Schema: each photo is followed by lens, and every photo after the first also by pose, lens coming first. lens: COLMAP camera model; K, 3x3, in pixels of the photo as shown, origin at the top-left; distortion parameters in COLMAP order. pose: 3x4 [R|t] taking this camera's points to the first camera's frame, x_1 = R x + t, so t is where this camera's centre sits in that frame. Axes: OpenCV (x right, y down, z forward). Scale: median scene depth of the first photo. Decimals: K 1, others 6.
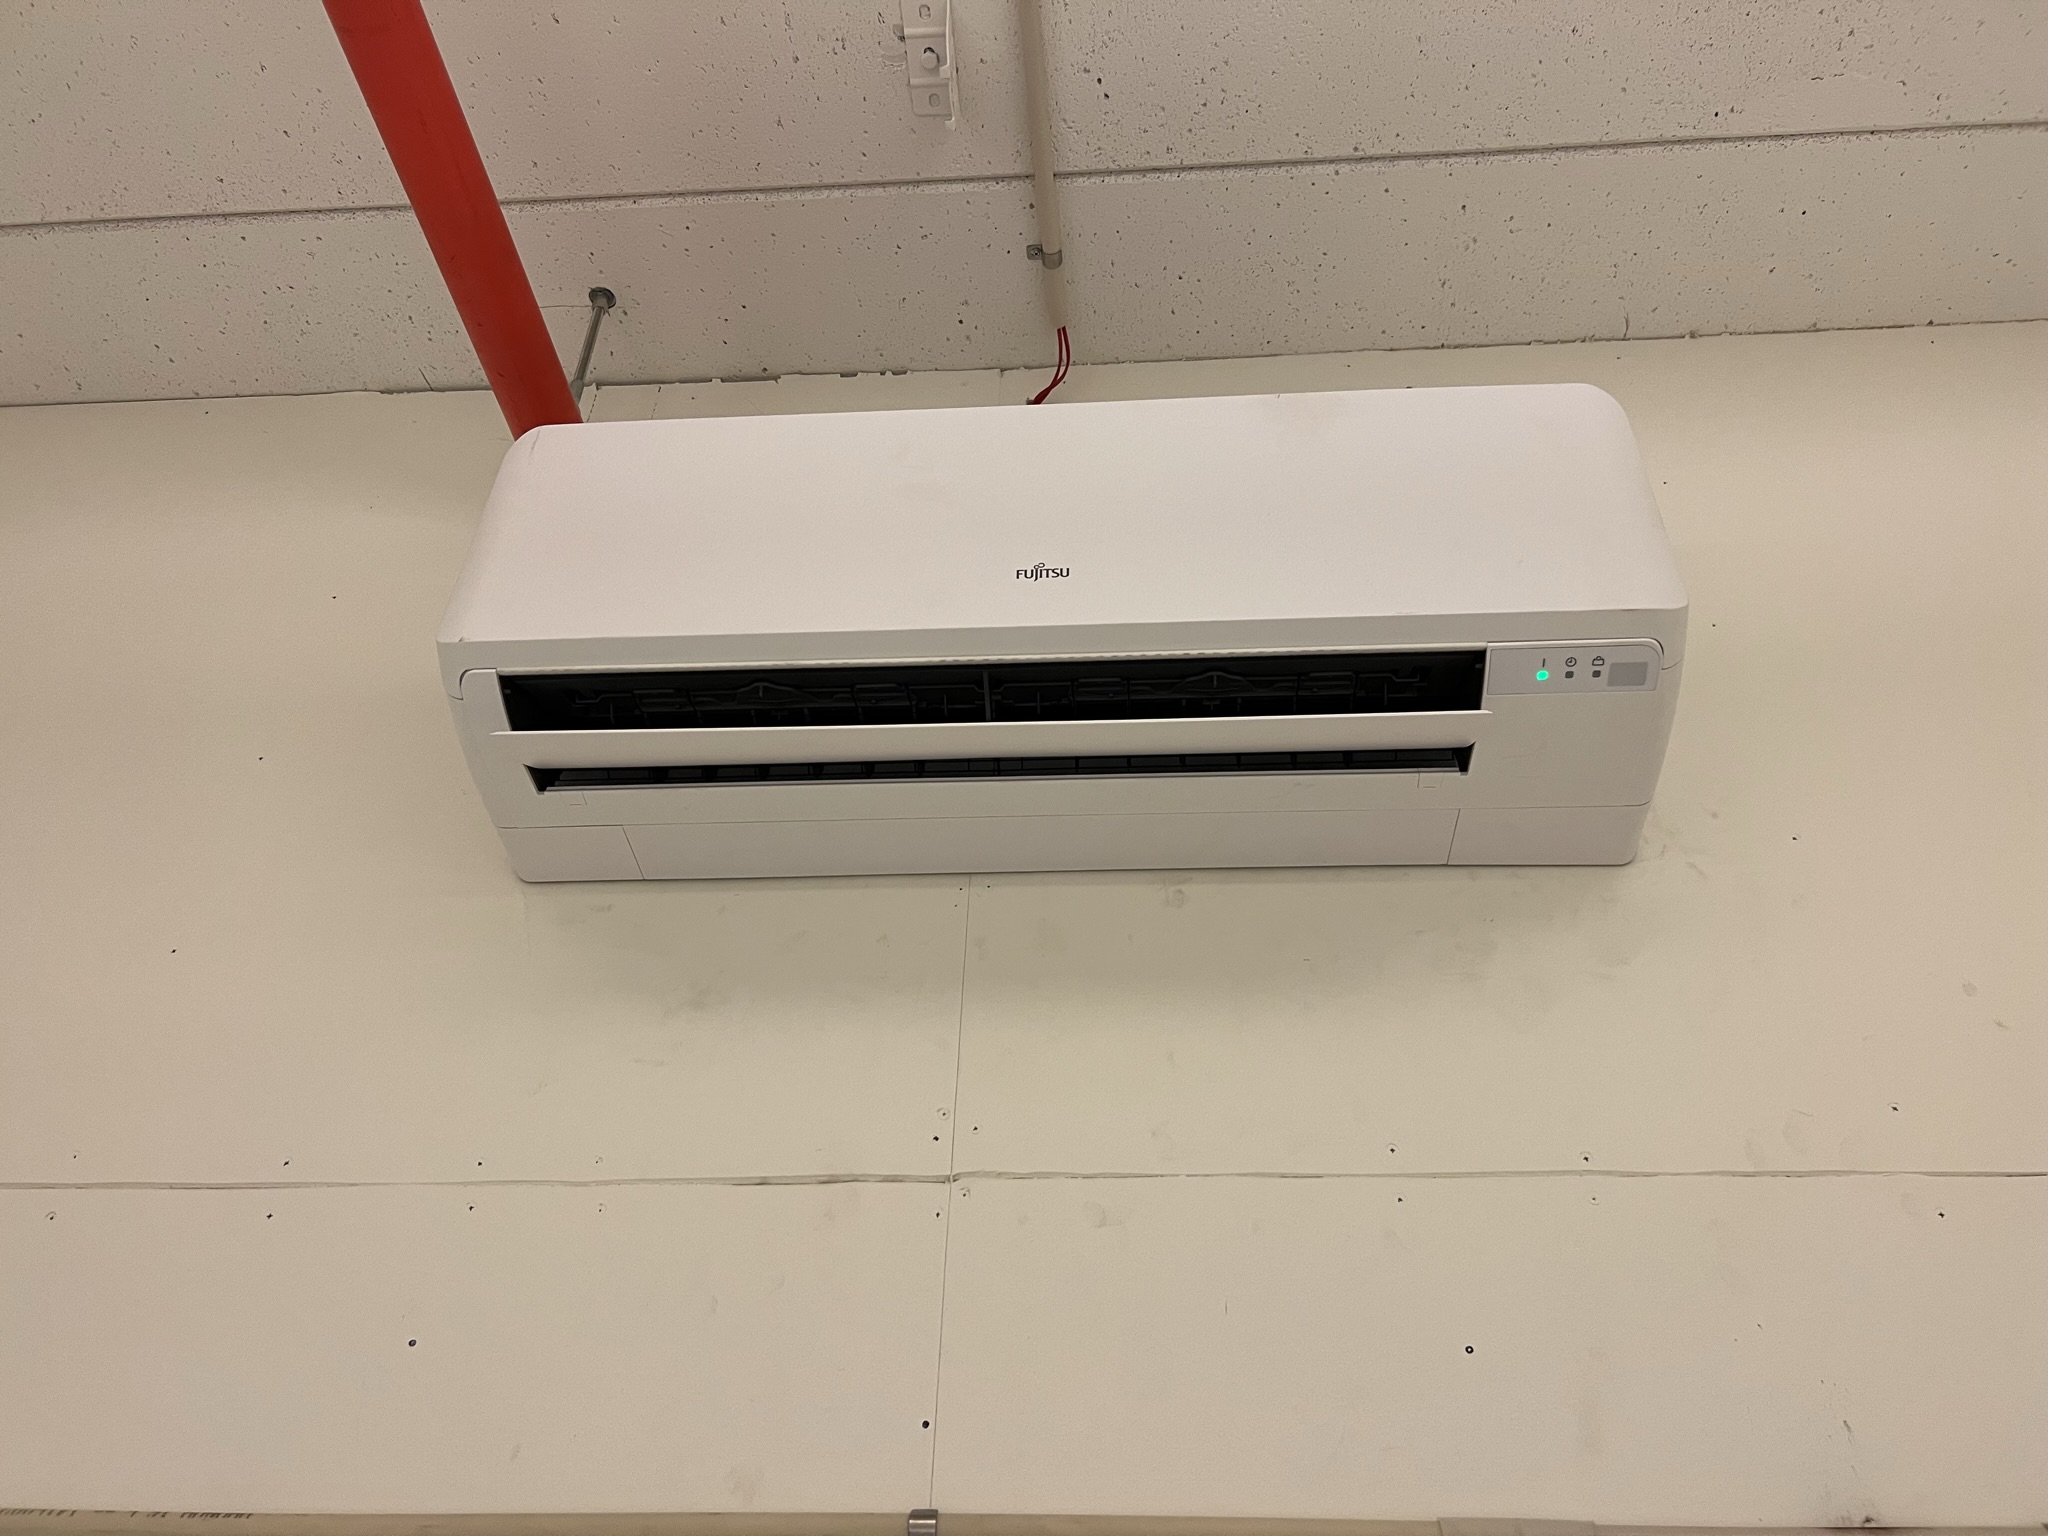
lens RADIAL K [[1564.2, 0, 1014.8], [0, 1564.2, 769.1], [0, 0, 1]] dist [0.024478, -0.032010]
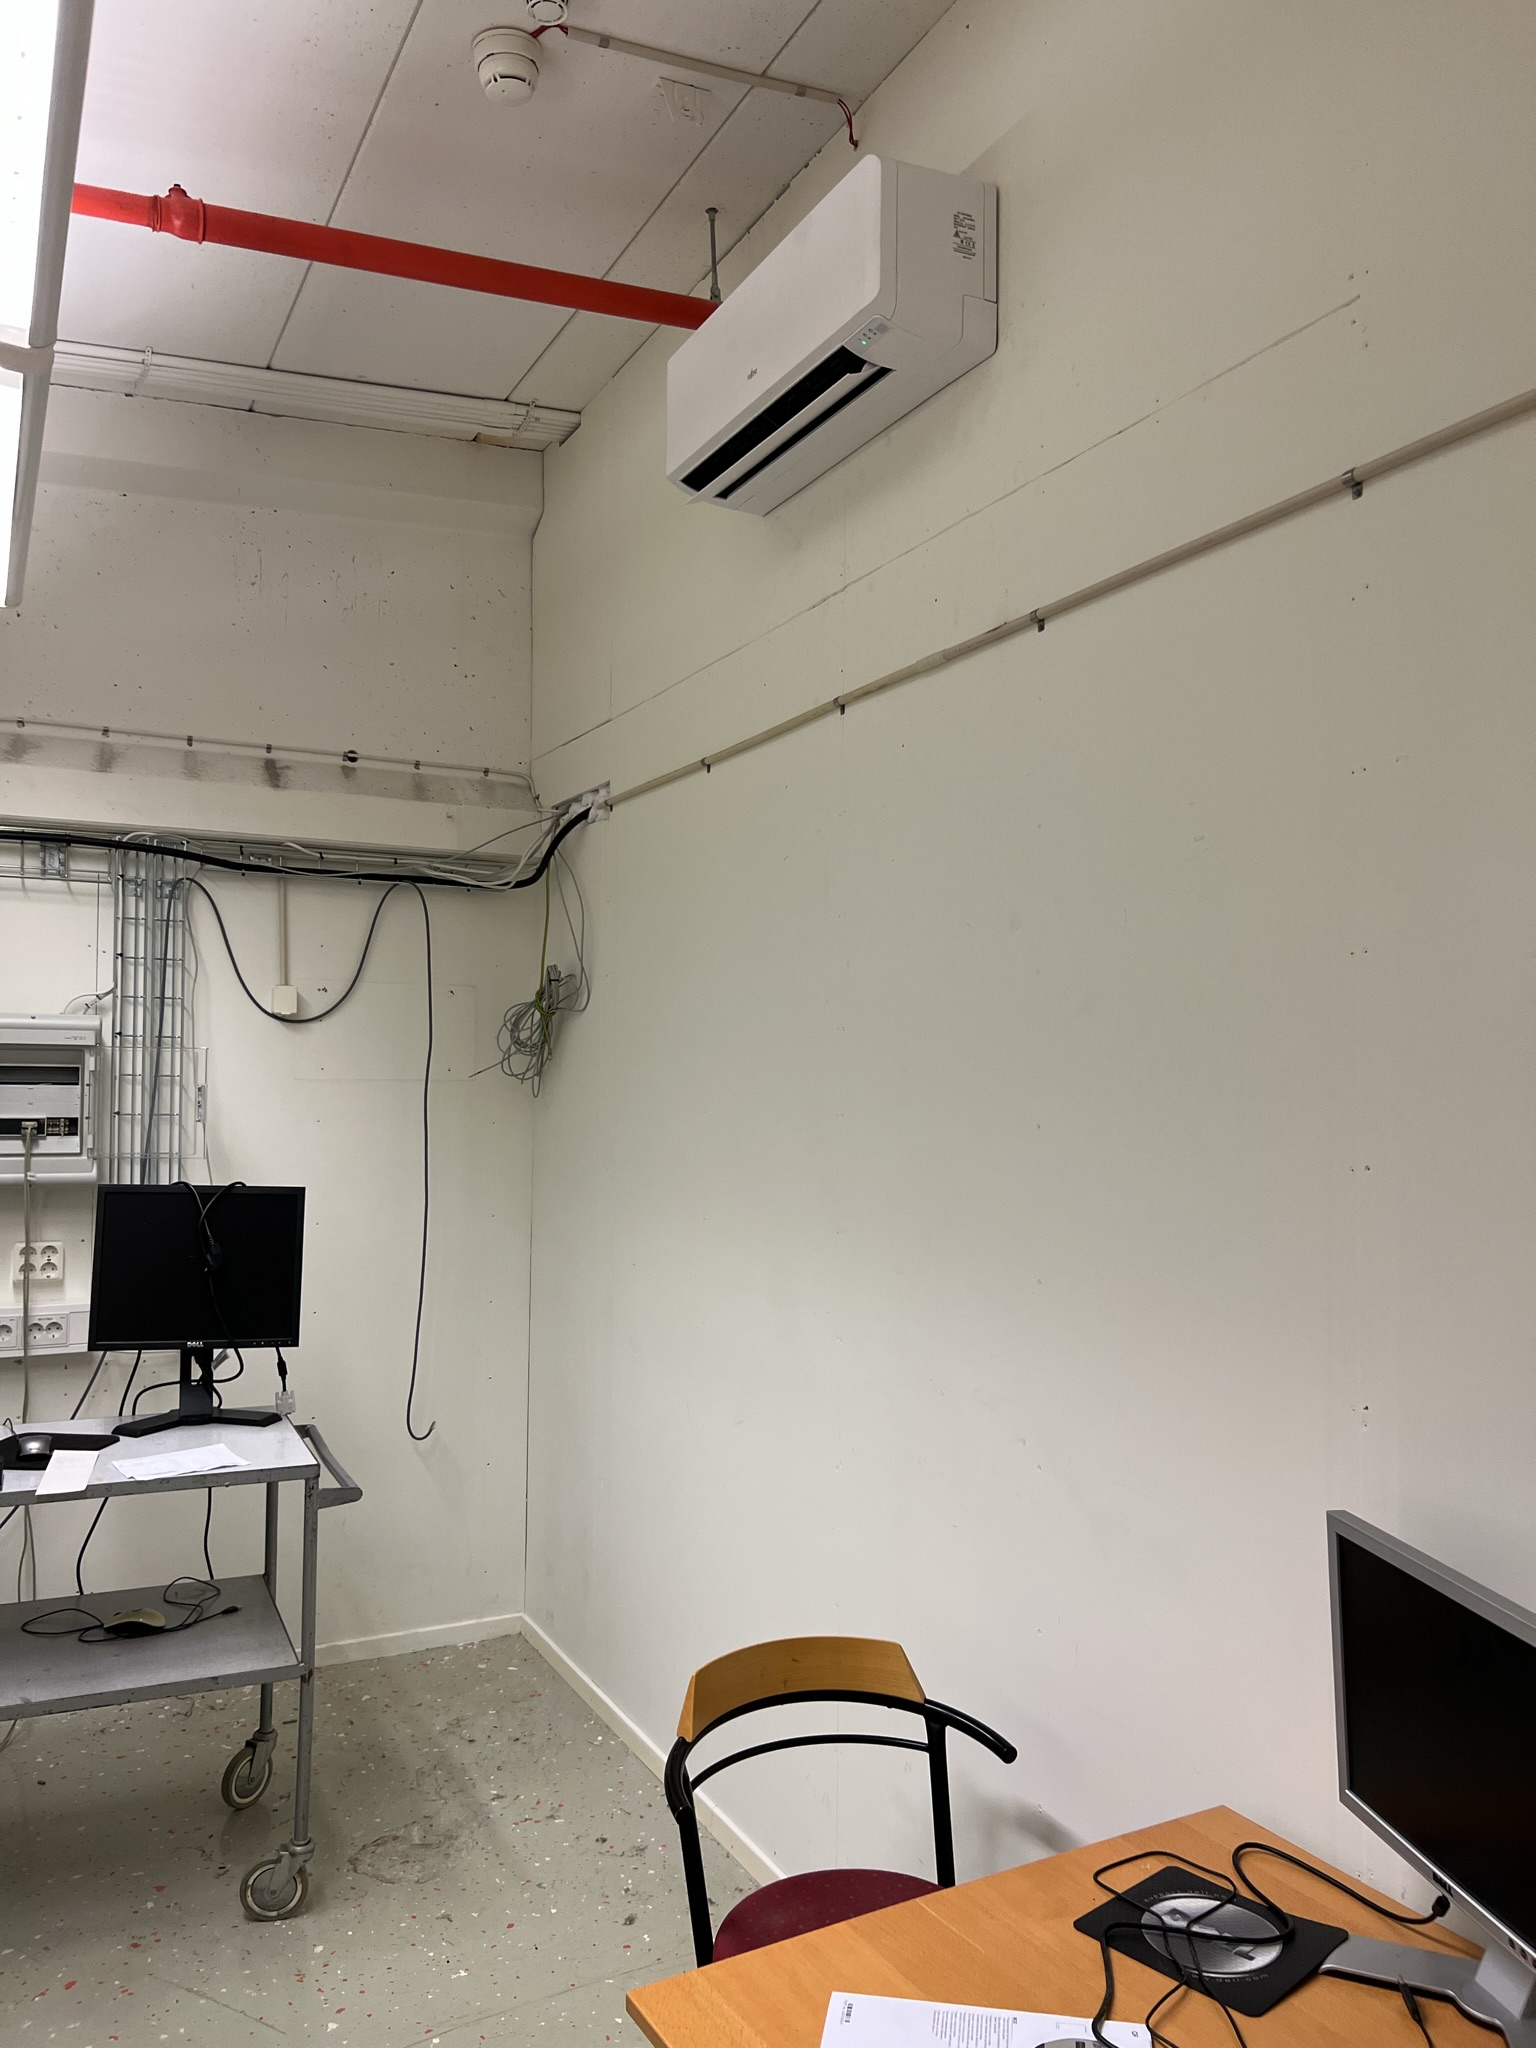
lens RADIAL K [[1564.2, 0, 762.0], [0, 1564.2, 1040.4], [0, 0, 1]] dist [0.024478, -0.032010]
pose [[0.516060, -0.051324, -0.855014, 2.036274], [0.558651, 0.776845, 0.290553, -0.012231], [0.649301, -0.627596, 0.429571, -0.757210]]
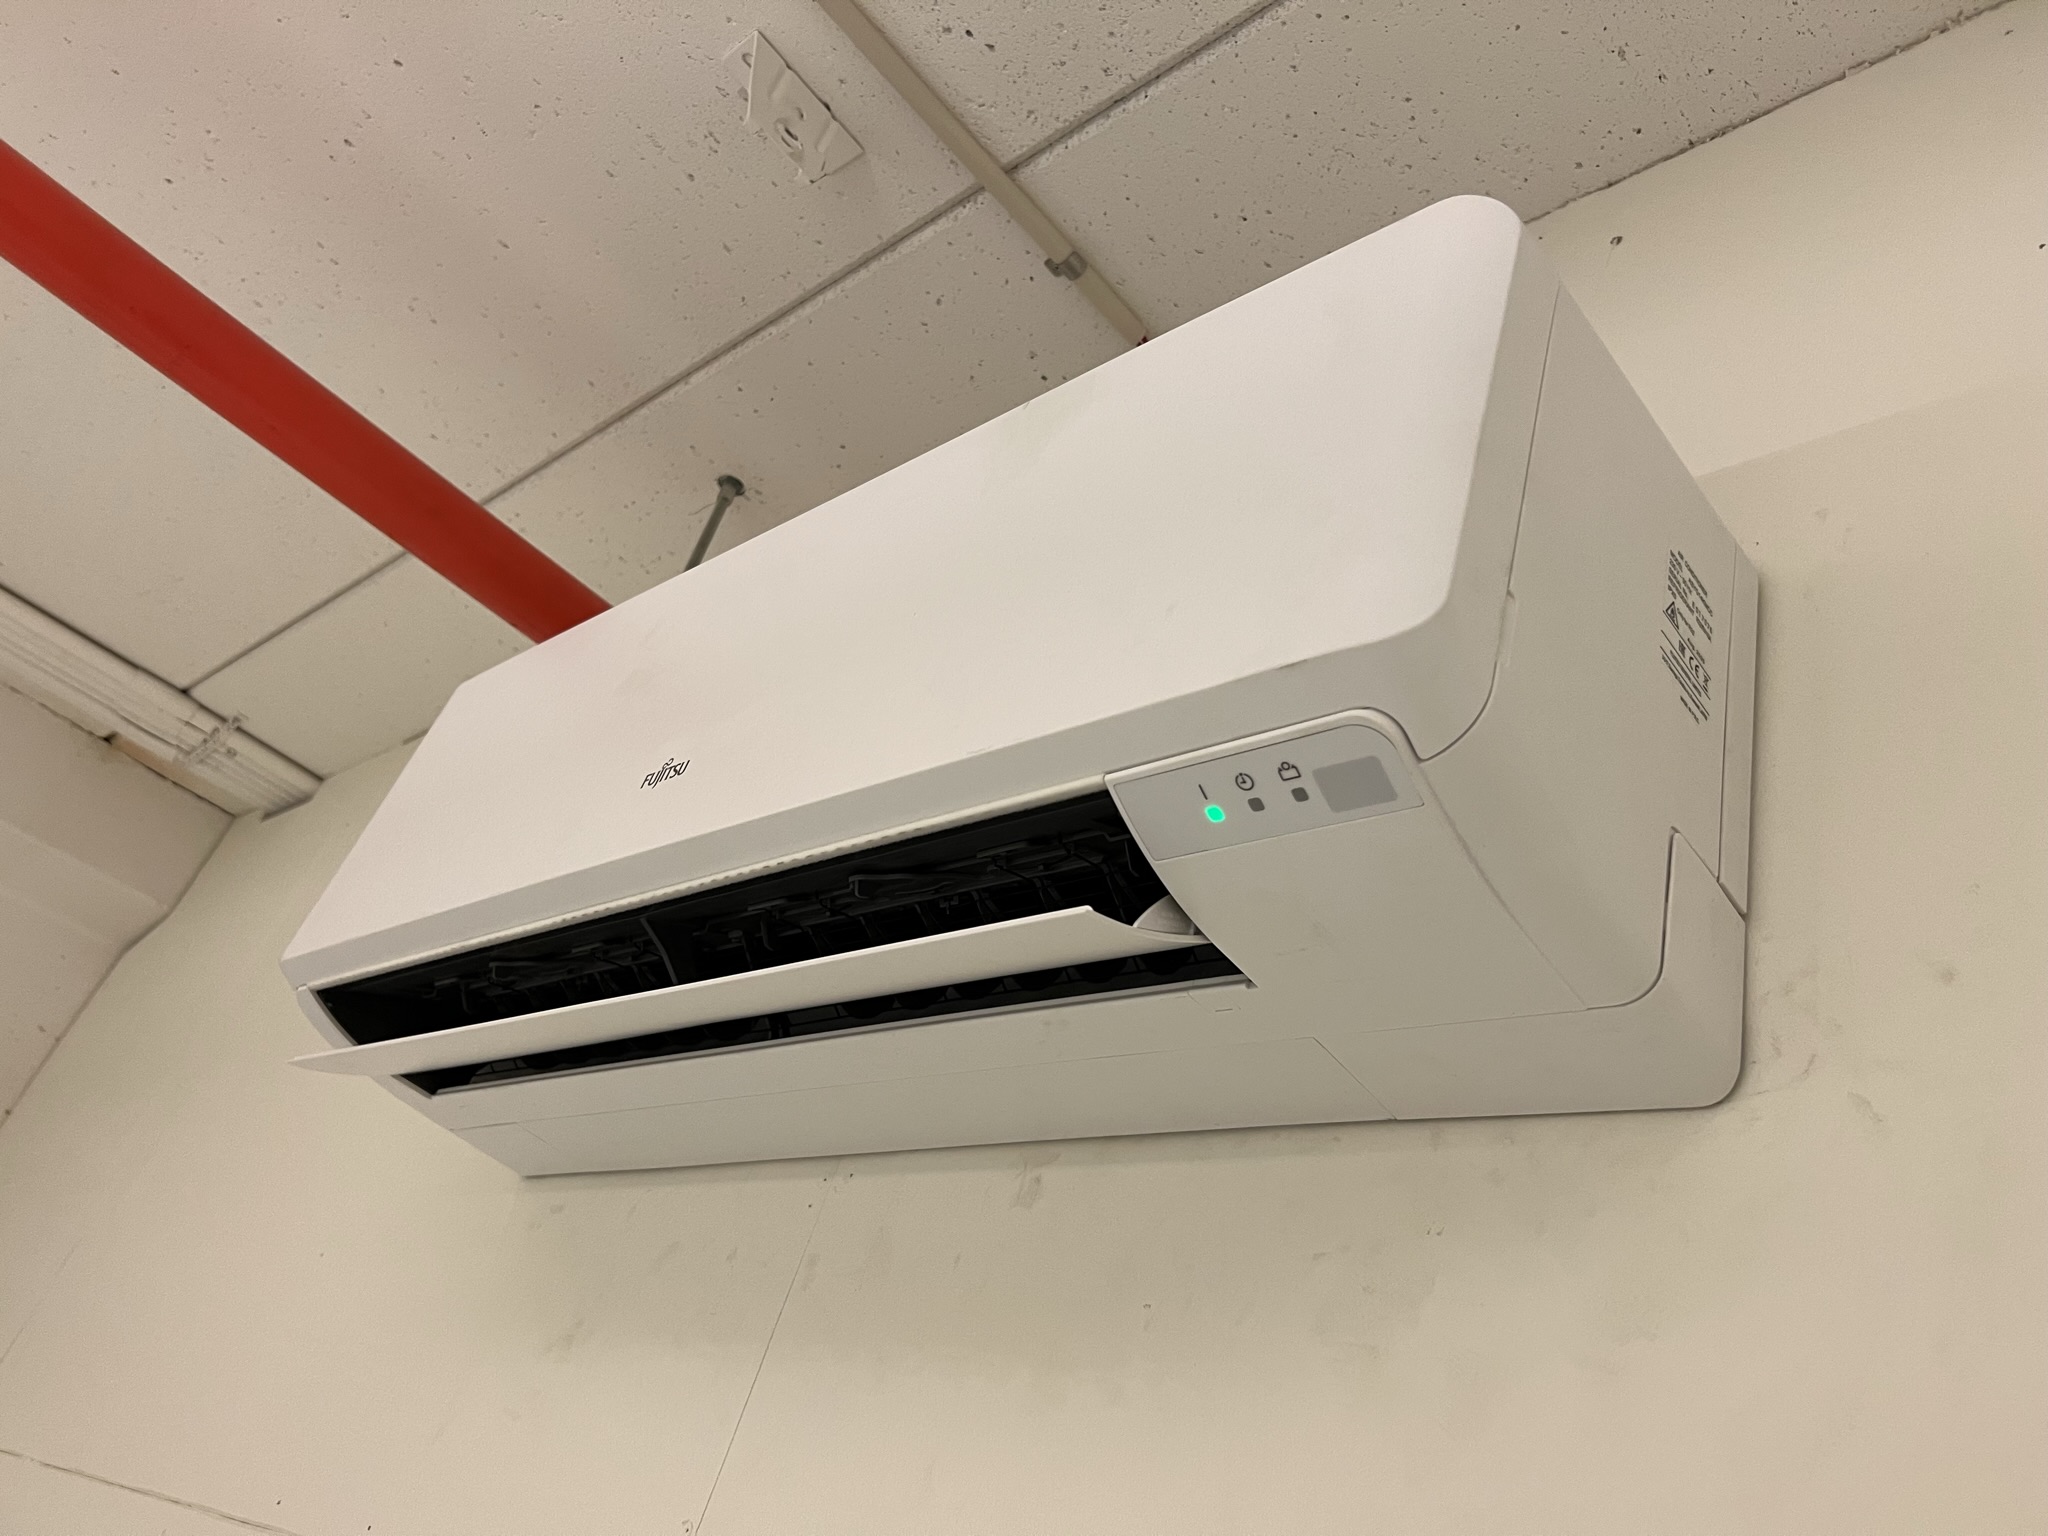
lens RADIAL K [[1564.2, 0, 1012.3], [0, 1564.2, 778.6], [0, 0, 1]] dist [0.024478, -0.032010]
pose [[0.775597, -0.182018, -0.604416, 0.526577], [0.167359, 0.982552, -0.081134, -0.035555], [0.608638, -0.038227, 0.792527, 0.481067]]
